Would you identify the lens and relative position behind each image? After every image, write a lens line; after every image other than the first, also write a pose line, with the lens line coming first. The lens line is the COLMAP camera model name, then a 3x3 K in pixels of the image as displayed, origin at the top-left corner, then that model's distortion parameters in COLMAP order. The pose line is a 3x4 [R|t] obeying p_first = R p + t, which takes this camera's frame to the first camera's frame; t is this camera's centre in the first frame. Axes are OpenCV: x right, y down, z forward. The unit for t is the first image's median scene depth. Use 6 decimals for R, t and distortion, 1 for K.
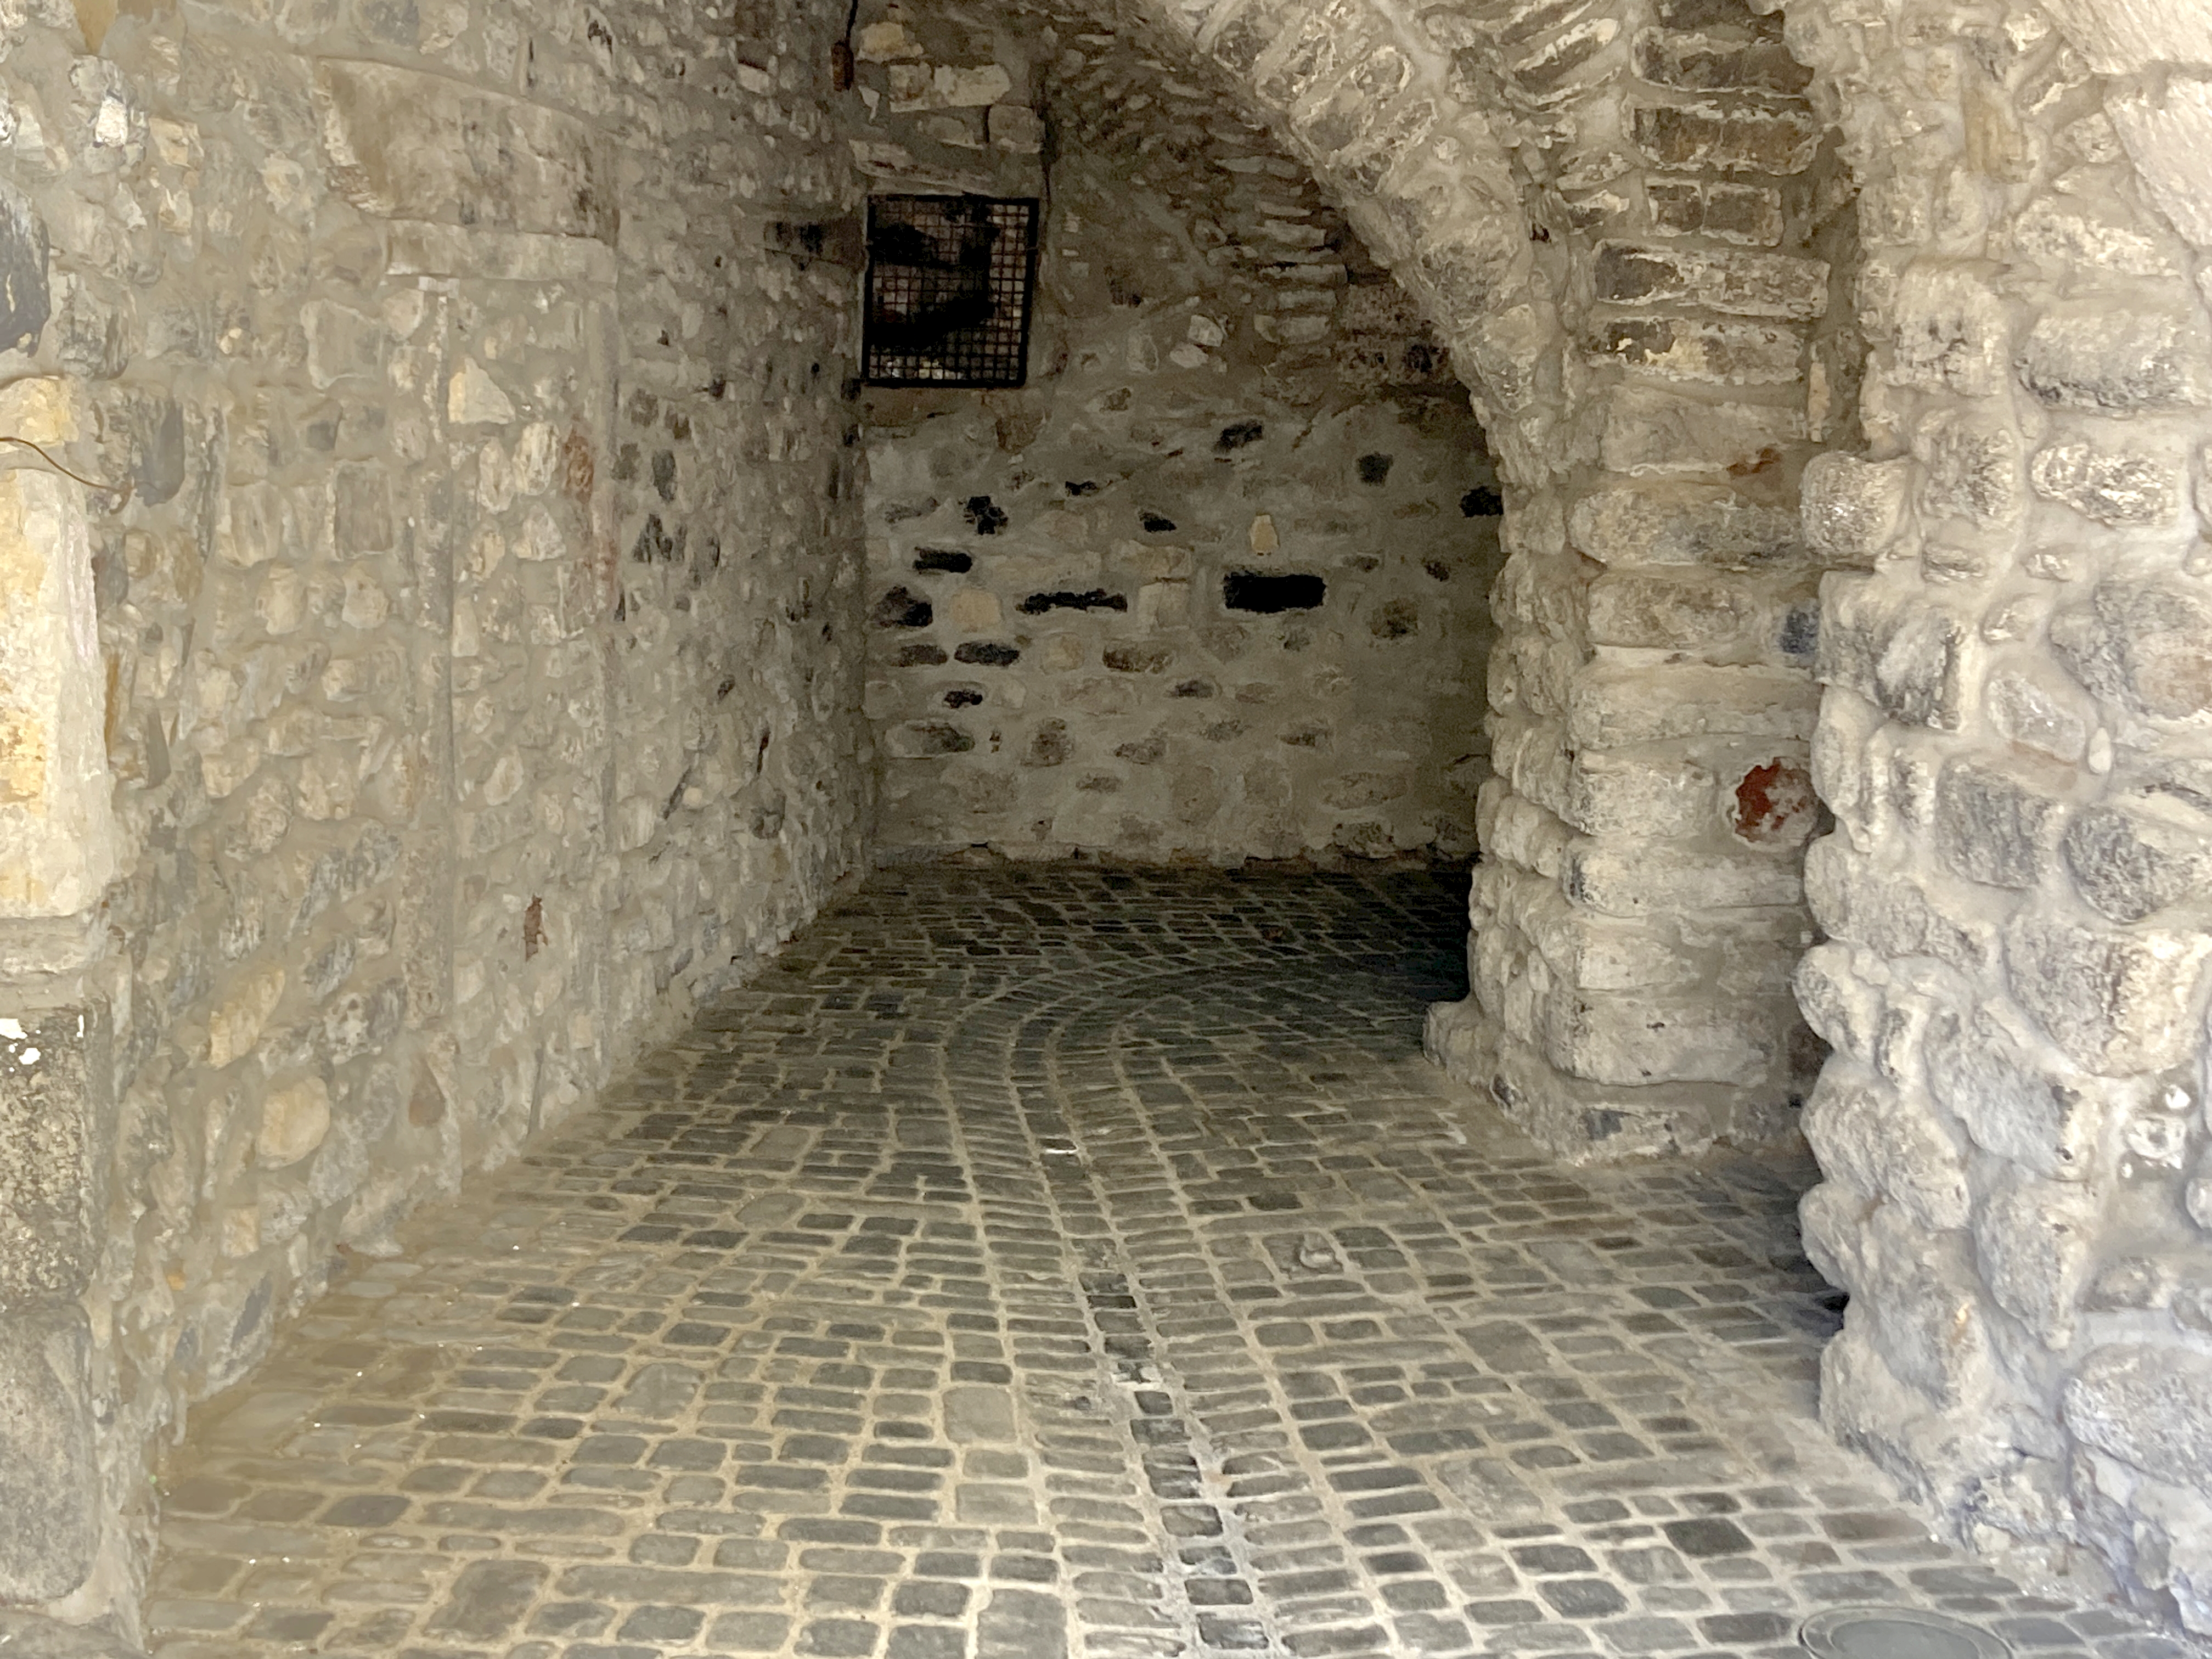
lens RADIAL K [[4413.5, 0, 1106.0], [0, 4413.5, 829.5], [0, 0, 1]] dist [0.836884, -6.537028]
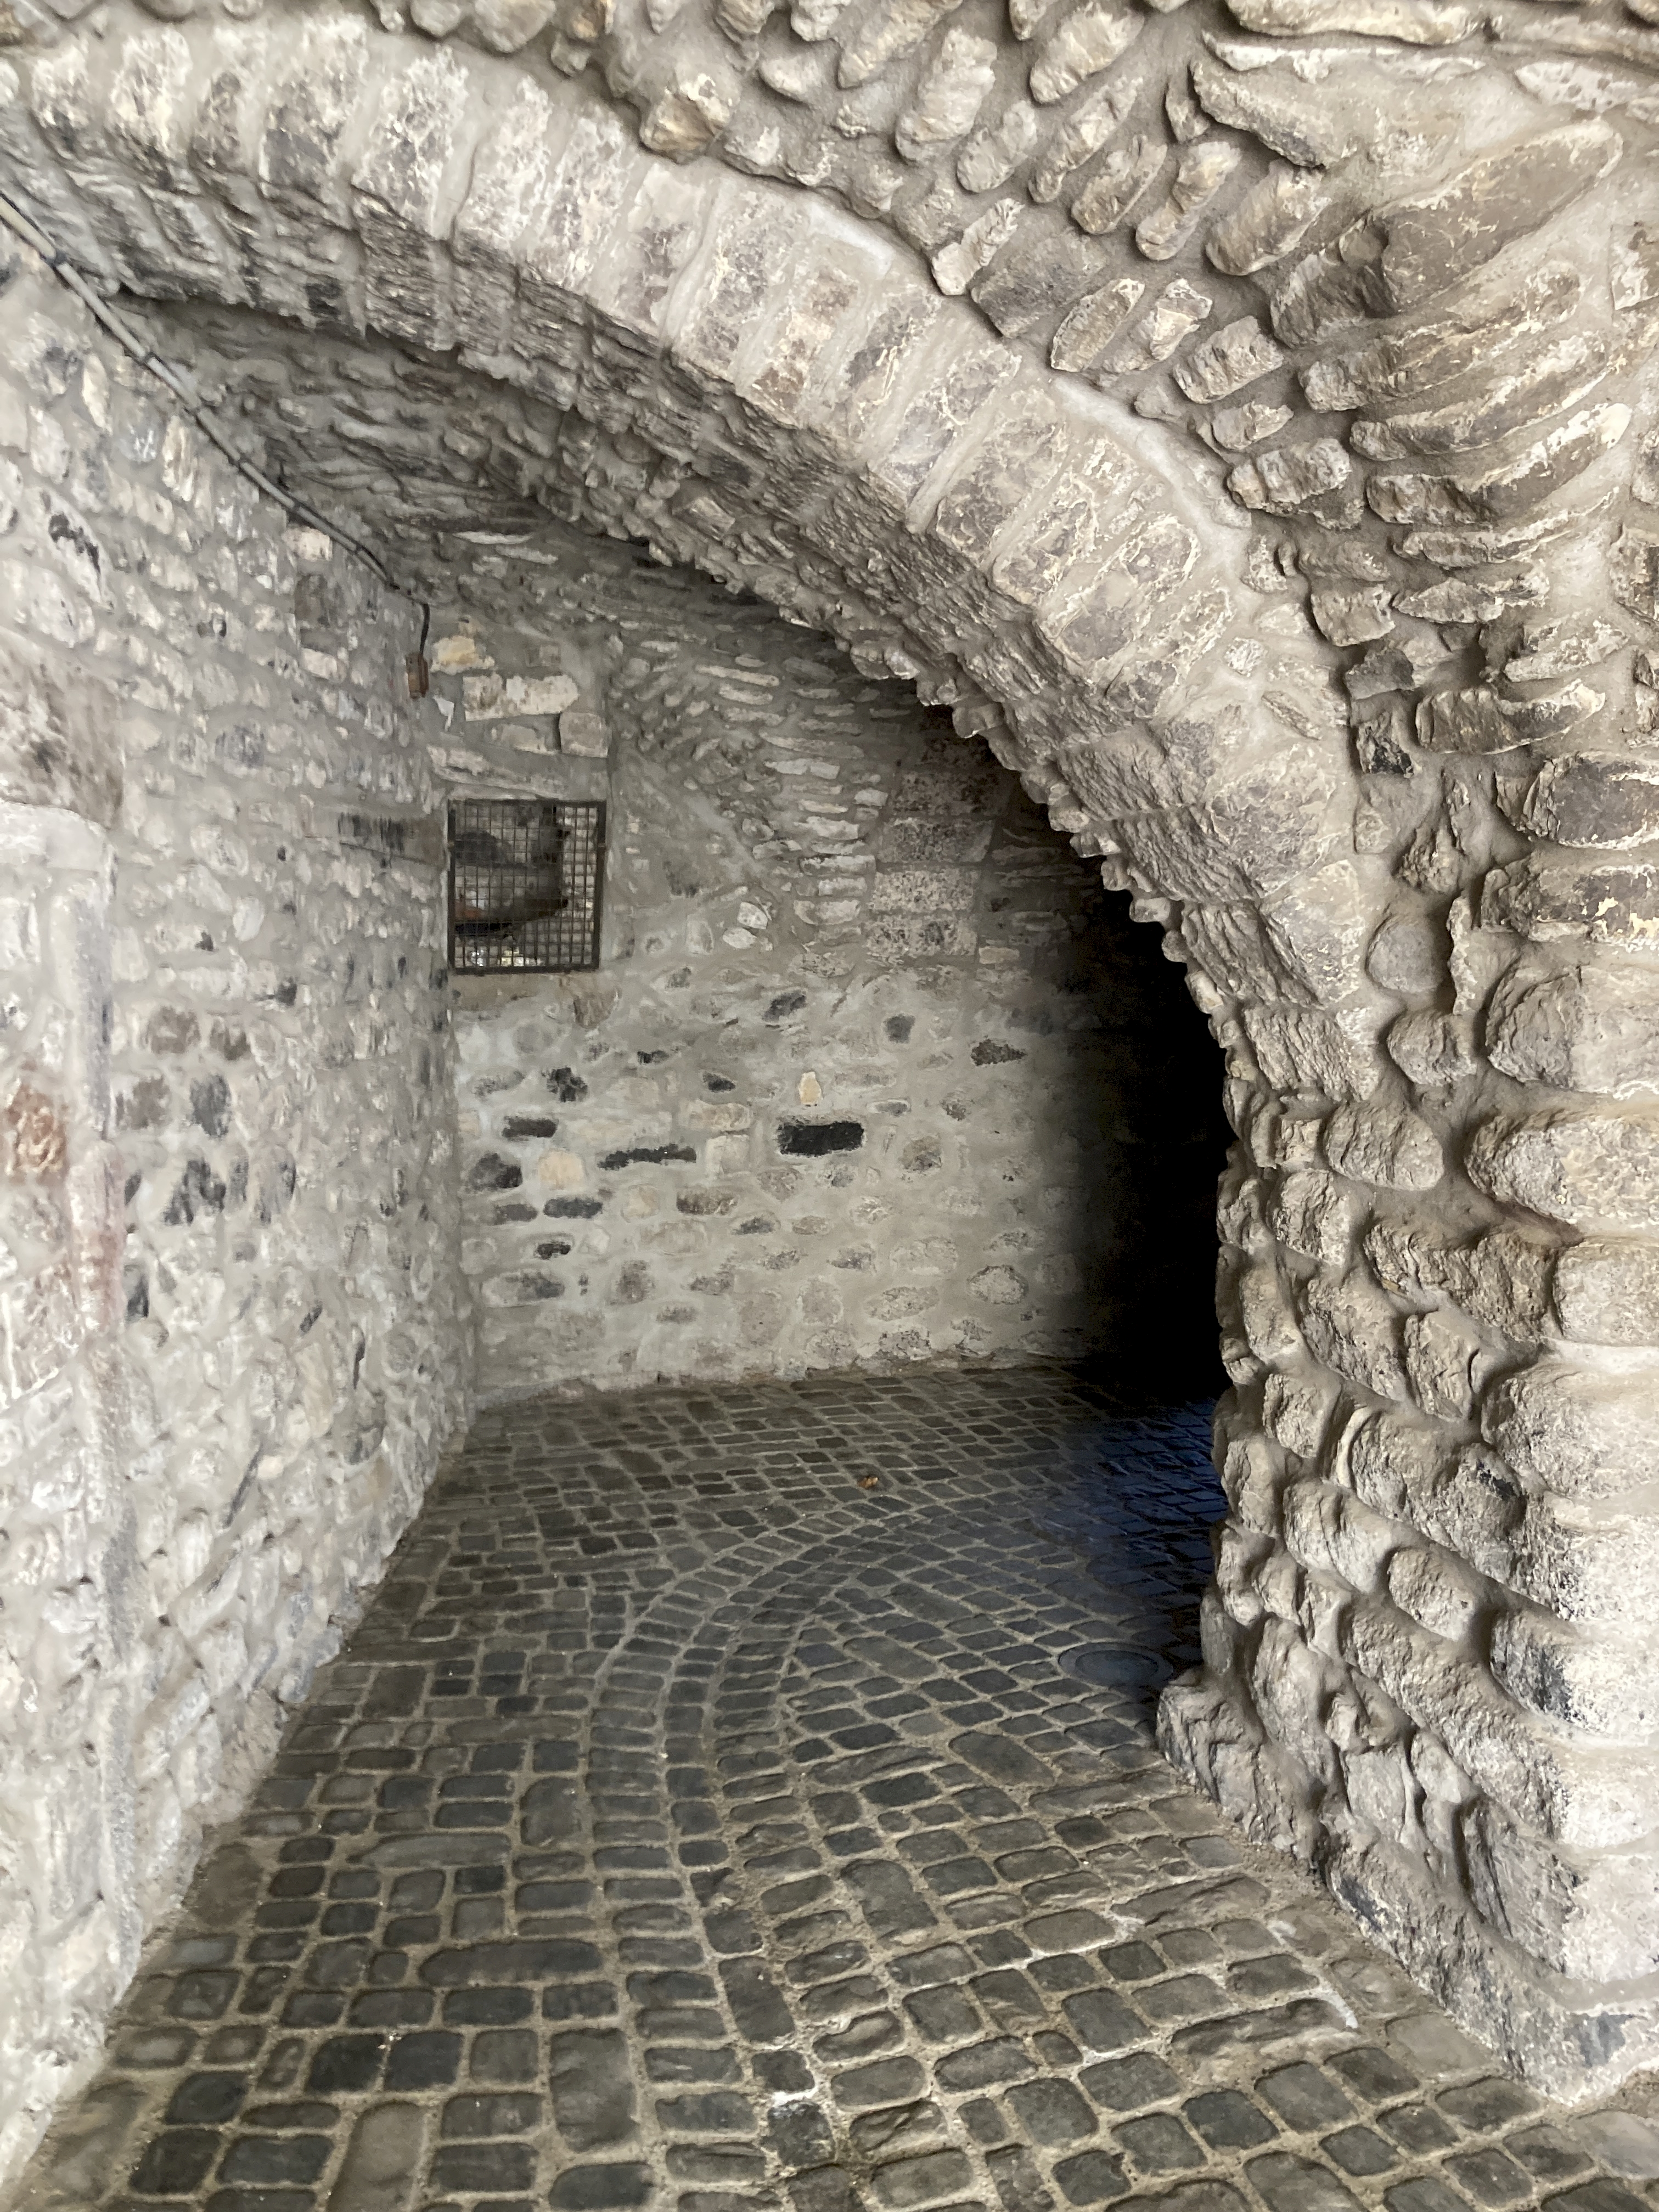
lens RADIAL K [[2049.5, 0, 829.5], [0, 2049.5, 1106.0], [0, 0, 1]] dist [0.242894, -0.674313]
pose [[0.990783, -0.044421, 0.127969, -0.029565], [0.047033, 0.998741, -0.017461, -0.056045], [-0.127032, 0.023319, 0.991624, 0.504343]]
